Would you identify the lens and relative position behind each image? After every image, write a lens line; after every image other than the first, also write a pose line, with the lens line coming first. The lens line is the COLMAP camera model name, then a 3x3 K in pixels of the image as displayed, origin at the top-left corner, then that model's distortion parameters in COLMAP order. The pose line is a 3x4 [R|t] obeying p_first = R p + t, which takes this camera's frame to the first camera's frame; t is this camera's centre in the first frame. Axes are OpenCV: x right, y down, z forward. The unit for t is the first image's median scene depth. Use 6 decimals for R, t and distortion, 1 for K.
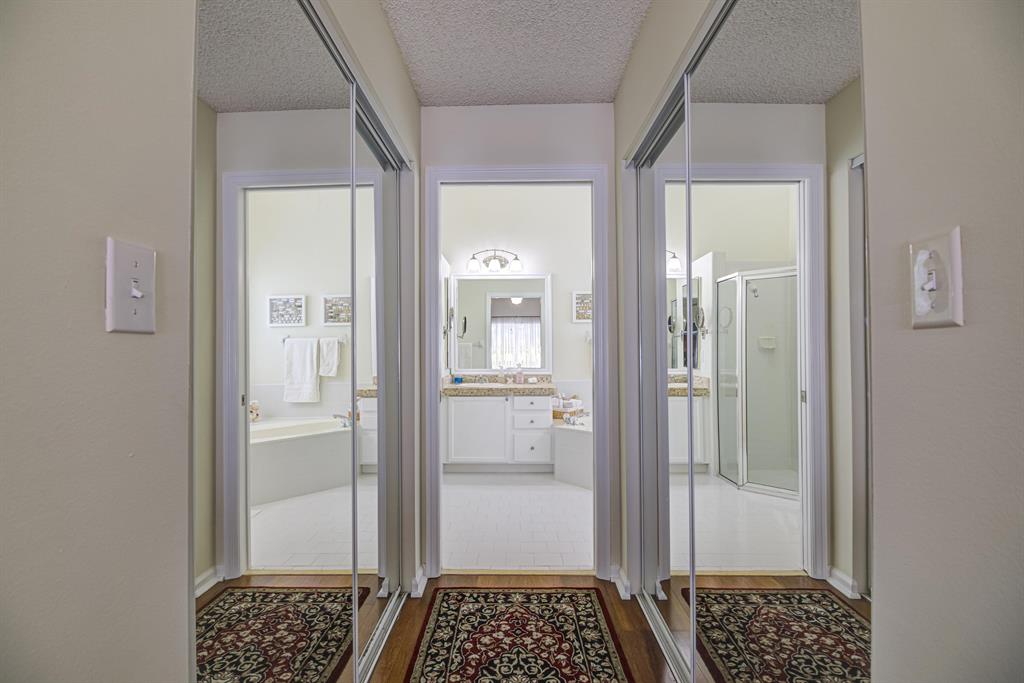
lens RADIAL K [[456.5, 0, 511.1], [0, 456.5, 344.8], [0, 0, 1]] dist [-0.005437, -0.007715]
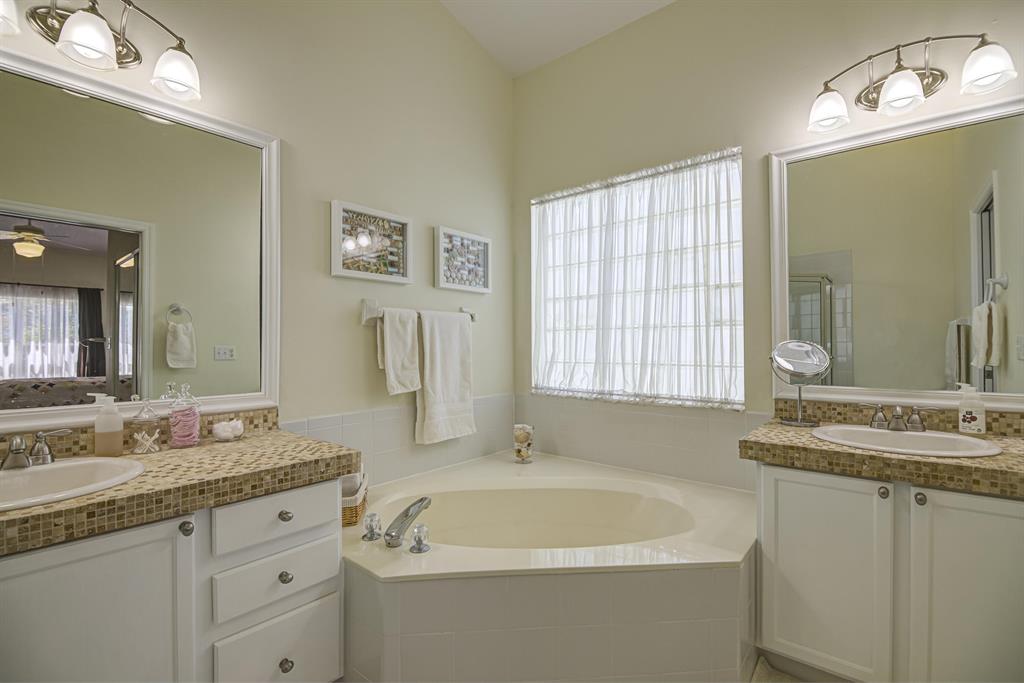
lens RADIAL K [[456.5, 0, 506.9], [0, 456.5, 342.8], [0, 0, 1]] dist [-0.005437, -0.007715]
pose [[0.637875, 0.009256, 0.770084, -0.090845], [-0.010111, 0.999942, -0.003643, 0.014199], [-0.770074, -0.005463, 0.637932, 0.692923]]
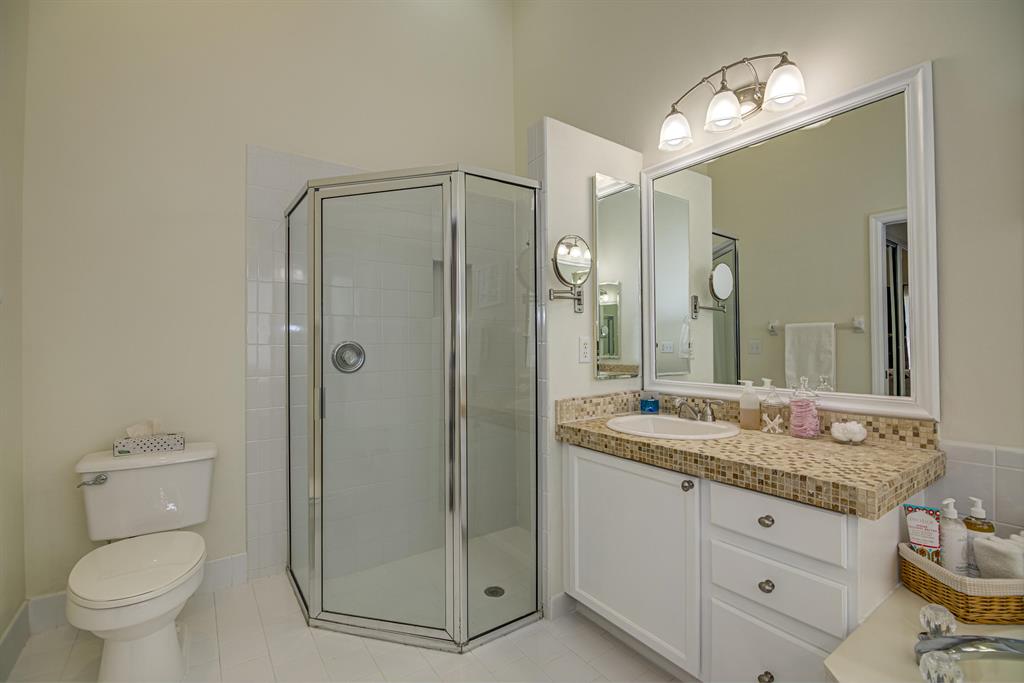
lens RADIAL K [[456.5, 0, 509.5], [0, 456.5, 342.7], [0, 0, 1]] dist [-0.005437, -0.007715]
pose [[0.583561, -0.001404, -0.812068, 0.179858], [0.014513, 0.999857, 0.008701, 0.013343], [0.811940, -0.016863, 0.583498, 0.704144]]
